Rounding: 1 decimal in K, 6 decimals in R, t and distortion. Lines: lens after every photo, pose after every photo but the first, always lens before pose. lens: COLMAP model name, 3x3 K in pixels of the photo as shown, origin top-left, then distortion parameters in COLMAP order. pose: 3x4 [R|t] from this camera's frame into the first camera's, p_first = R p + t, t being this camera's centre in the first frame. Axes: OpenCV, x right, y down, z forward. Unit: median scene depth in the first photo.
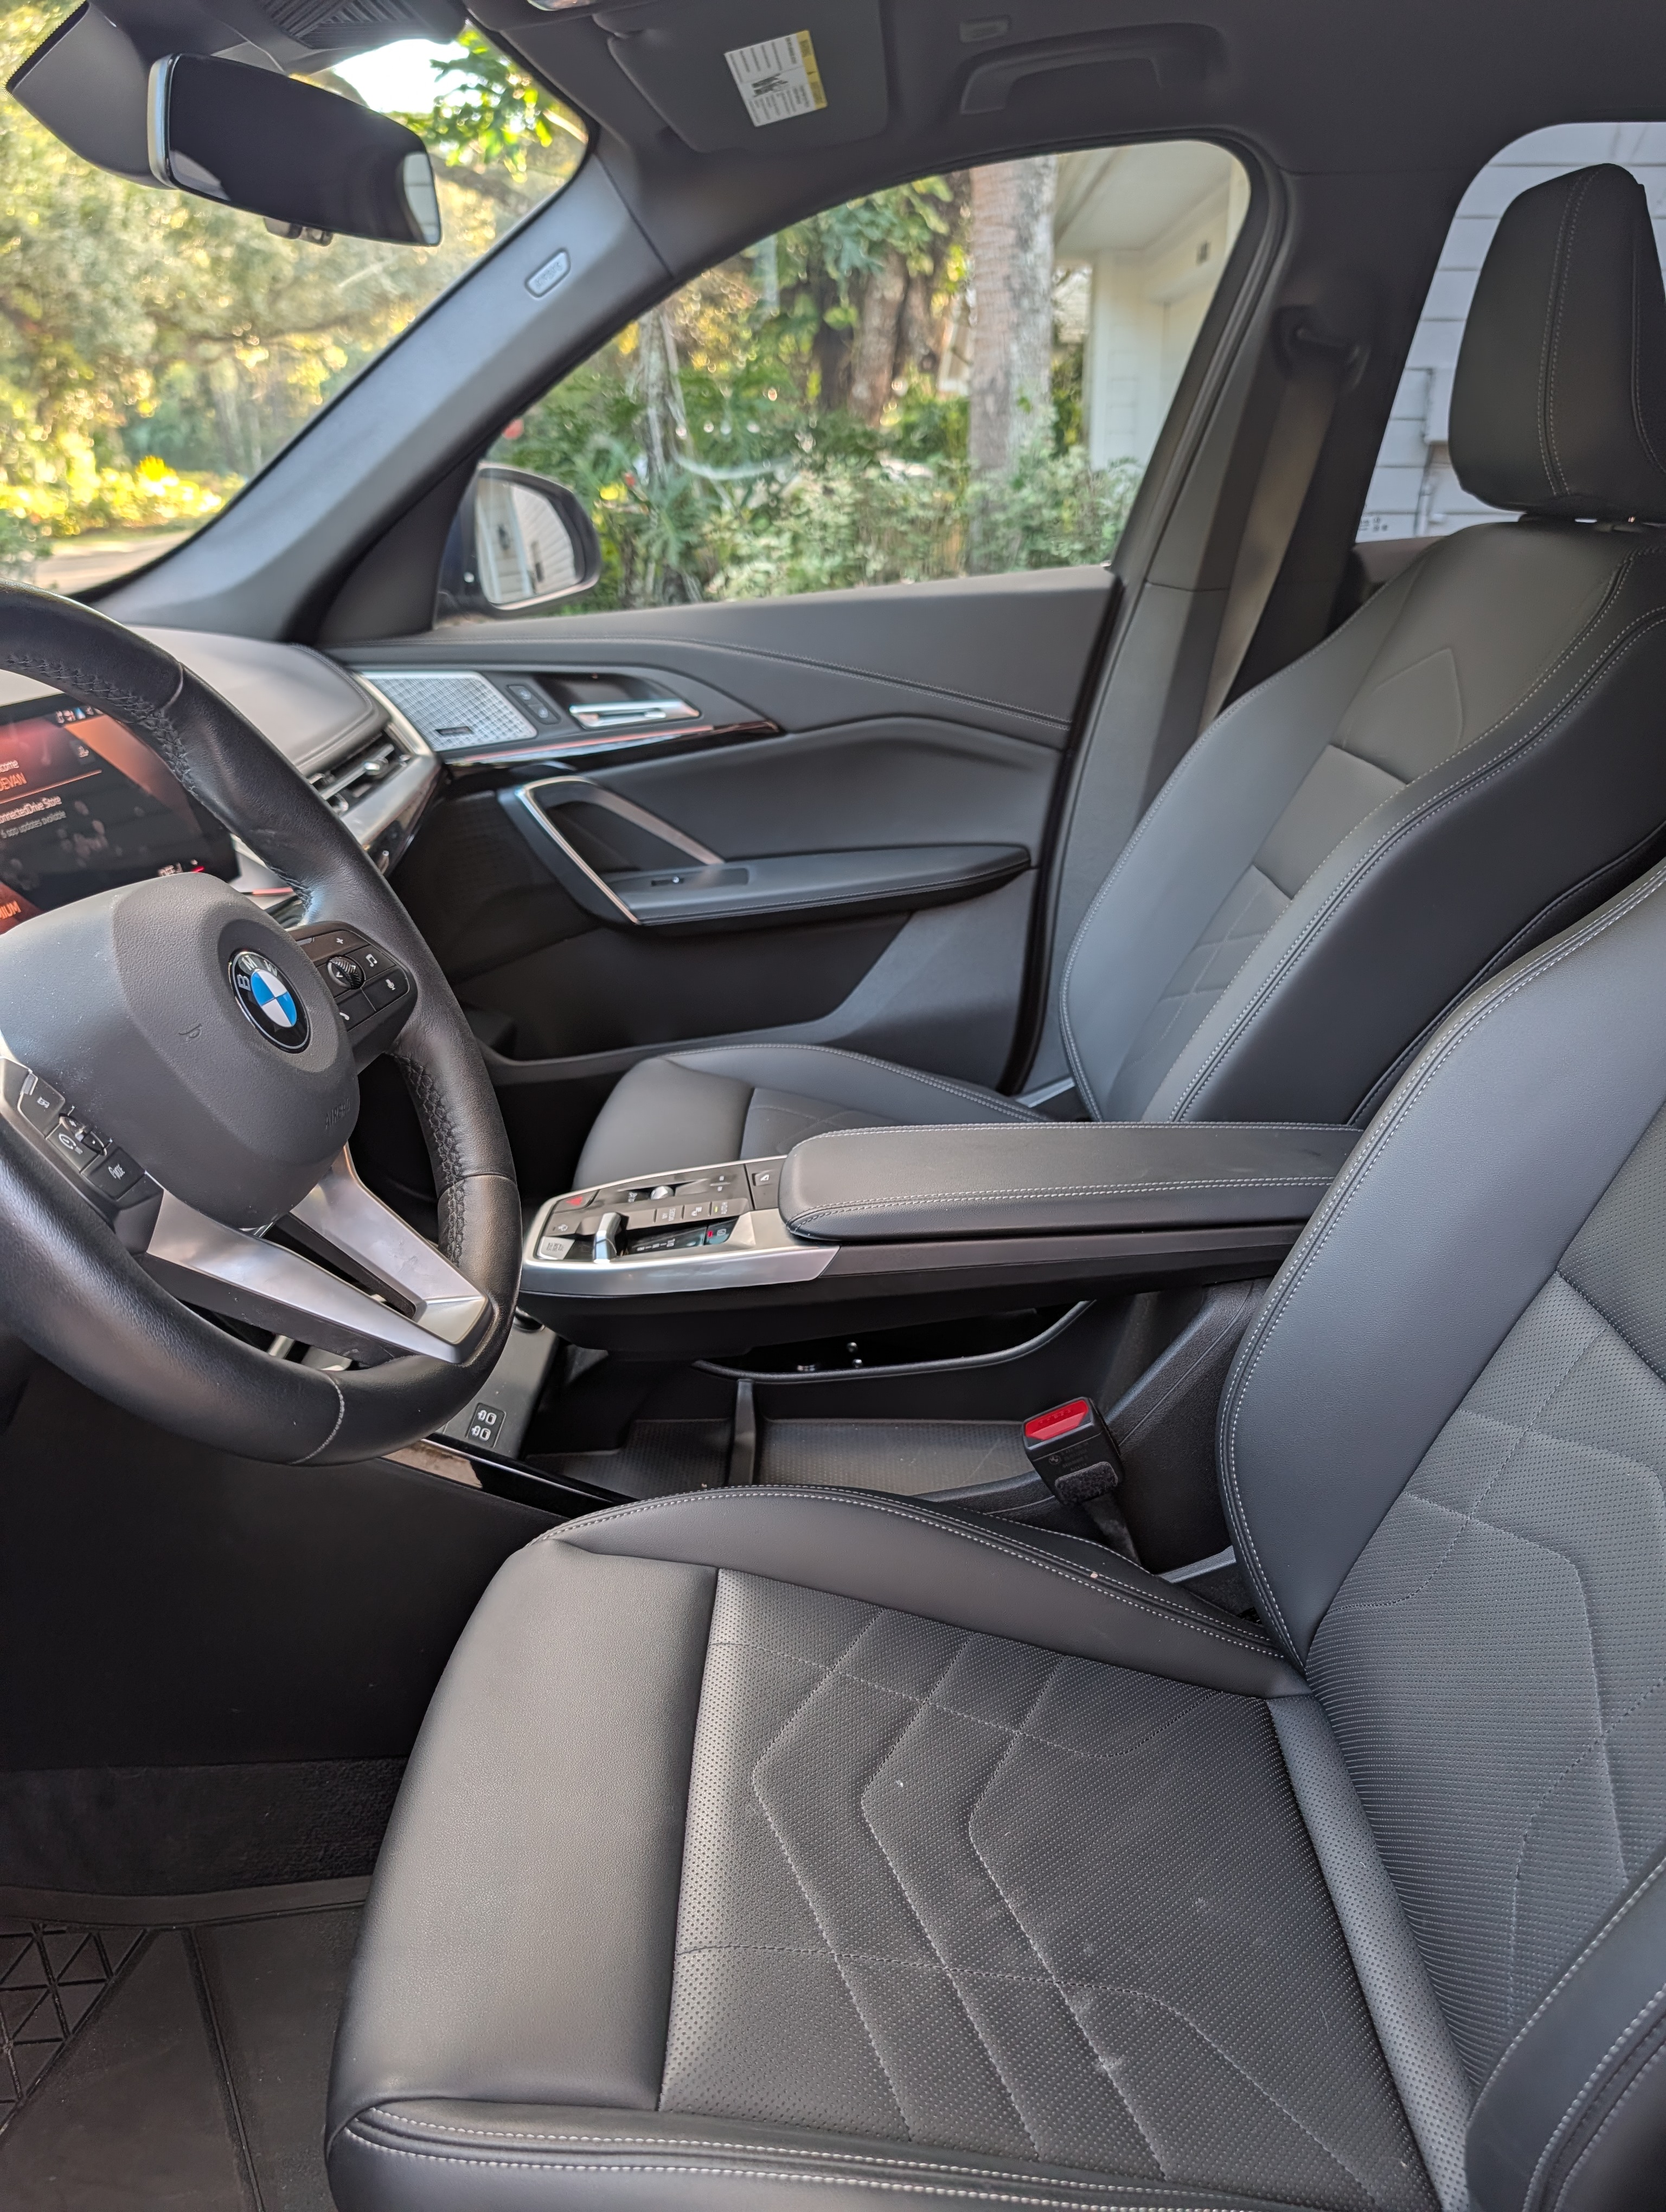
lens RADIAL K [[1610.3, 0, 833.0], [0, 1610.3, 1106.0], [0, 0, 1]] dist [-0.003031, 0.005693]
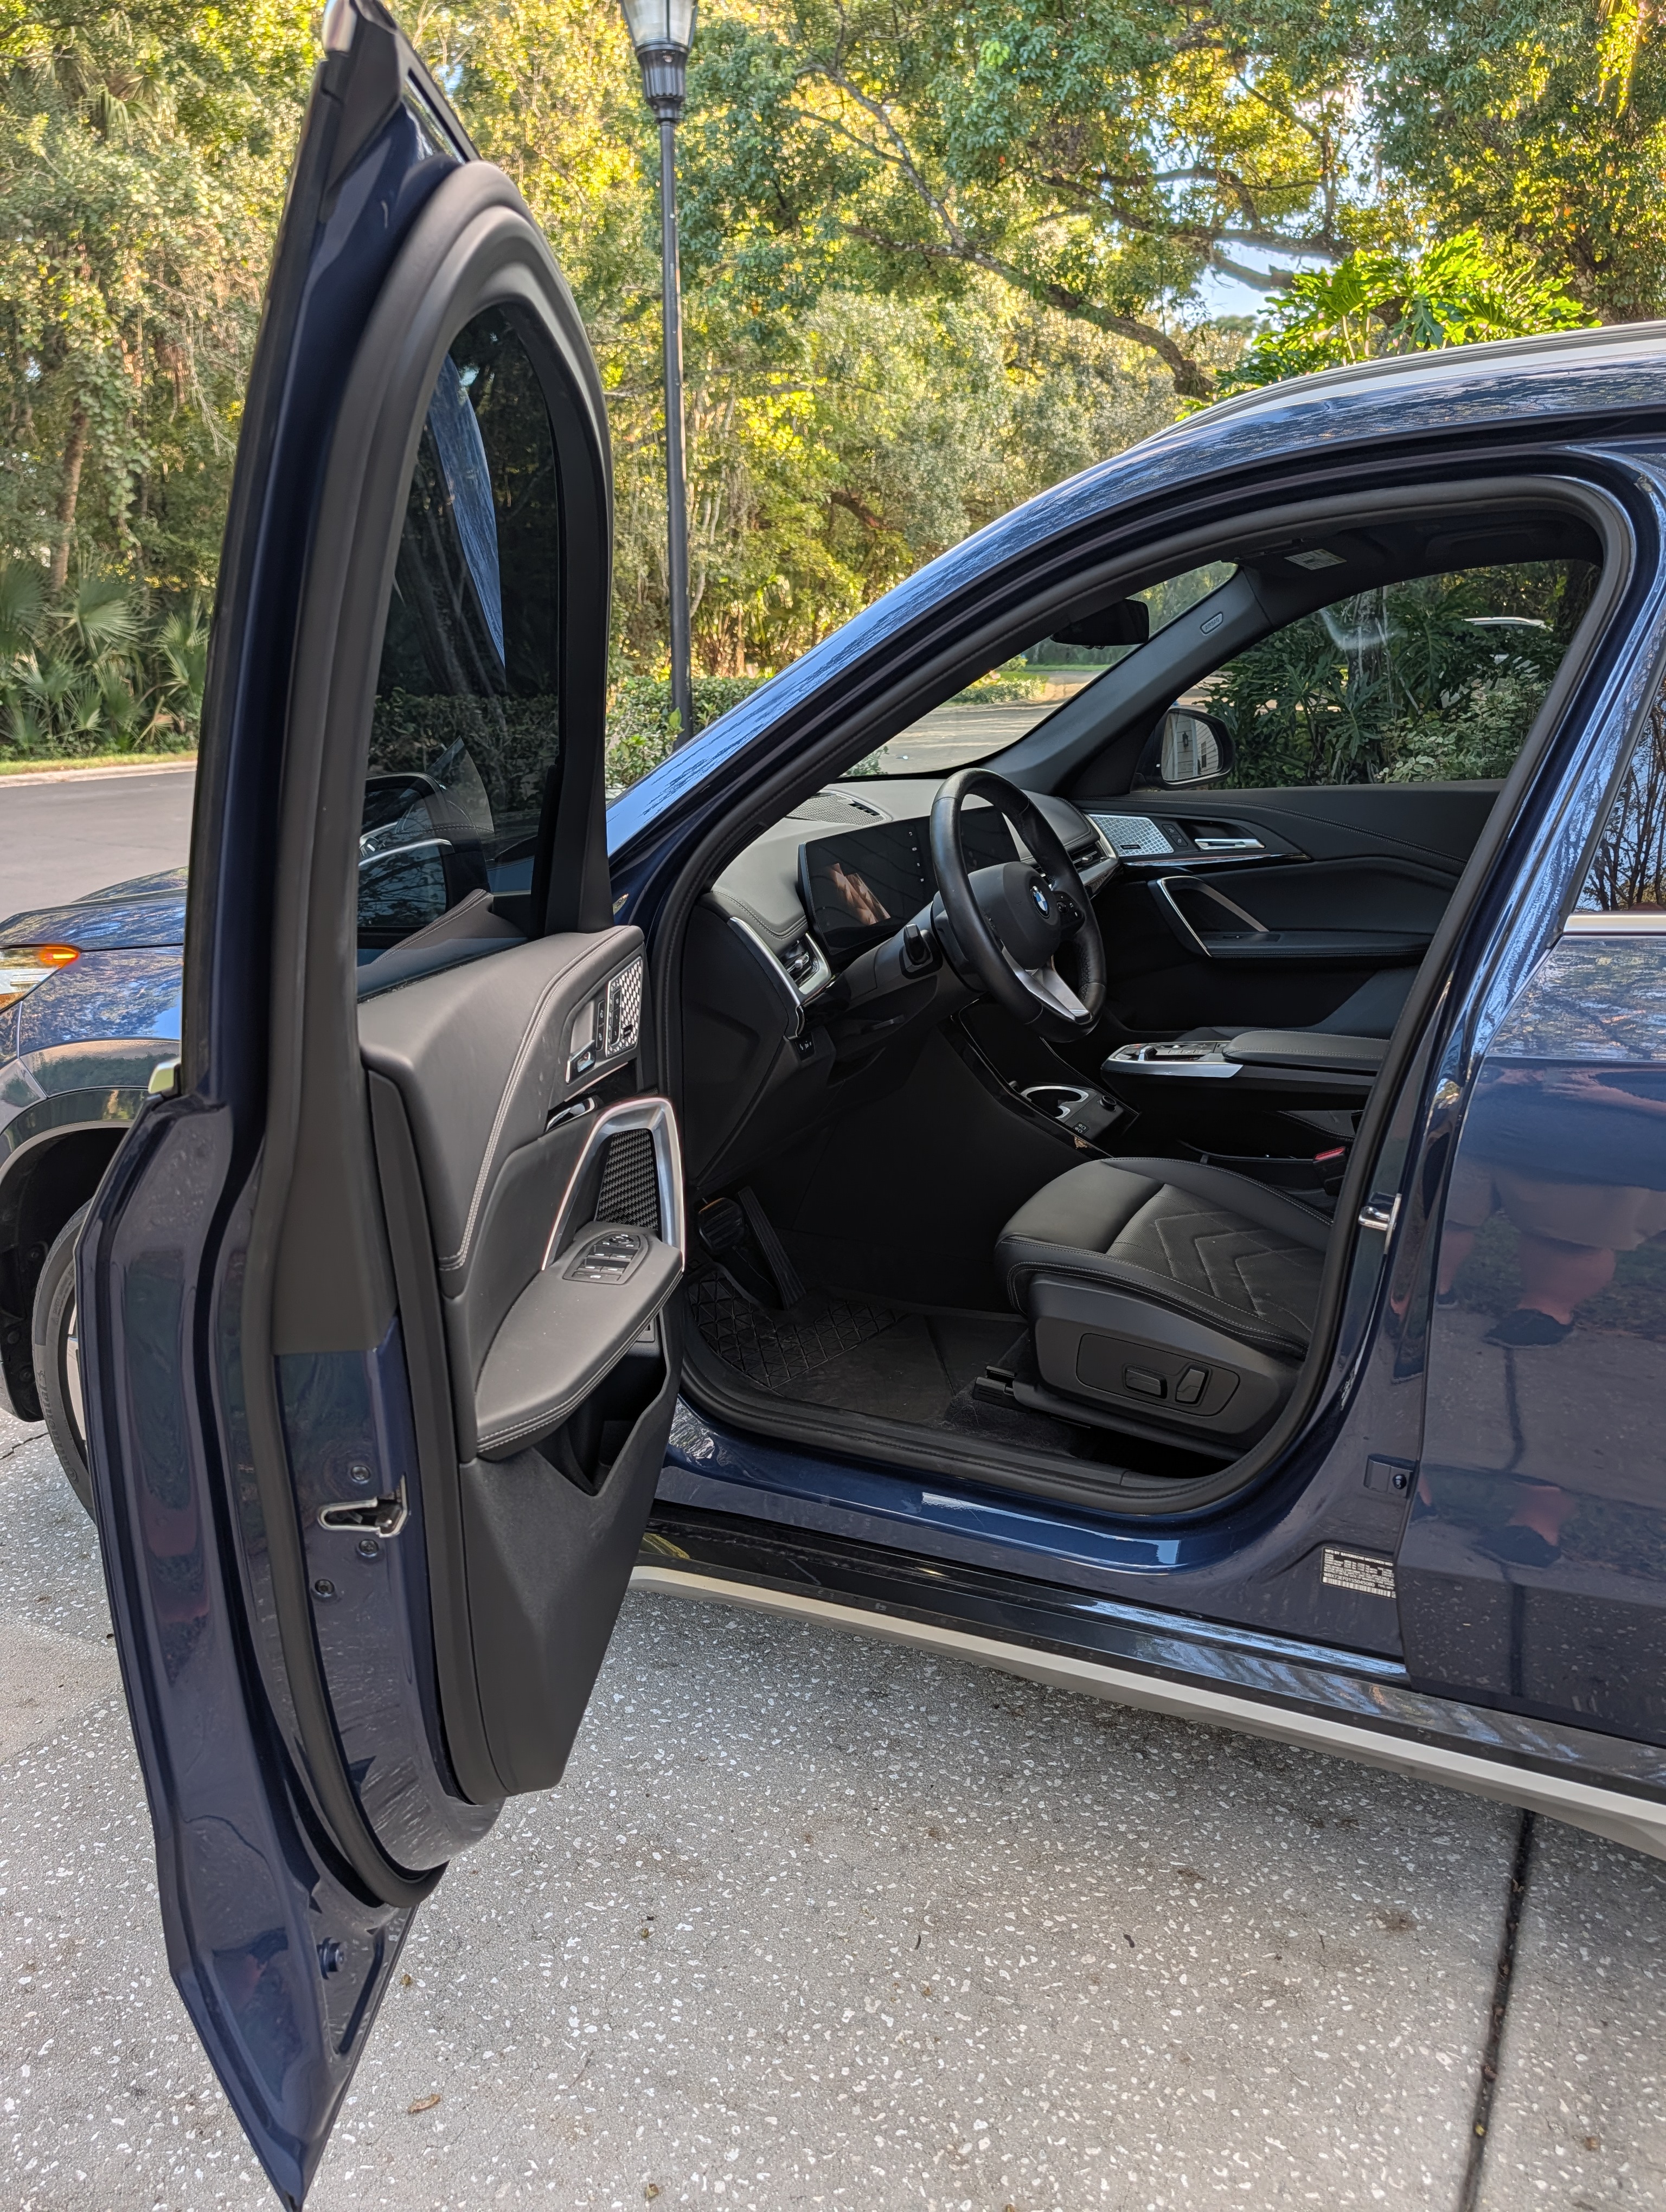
lens RADIAL K [[1610.3, 0, 833.0], [0, 1610.3, 1106.0], [0, 0, 1]] dist [-0.003031, 0.005693]
pose [[0.904424, 0.141399, -0.402521, 0.212711], [-0.179562, 0.982006, -0.058494, 0.201398], [0.387007, 0.125181, 0.913540, -0.688818]]
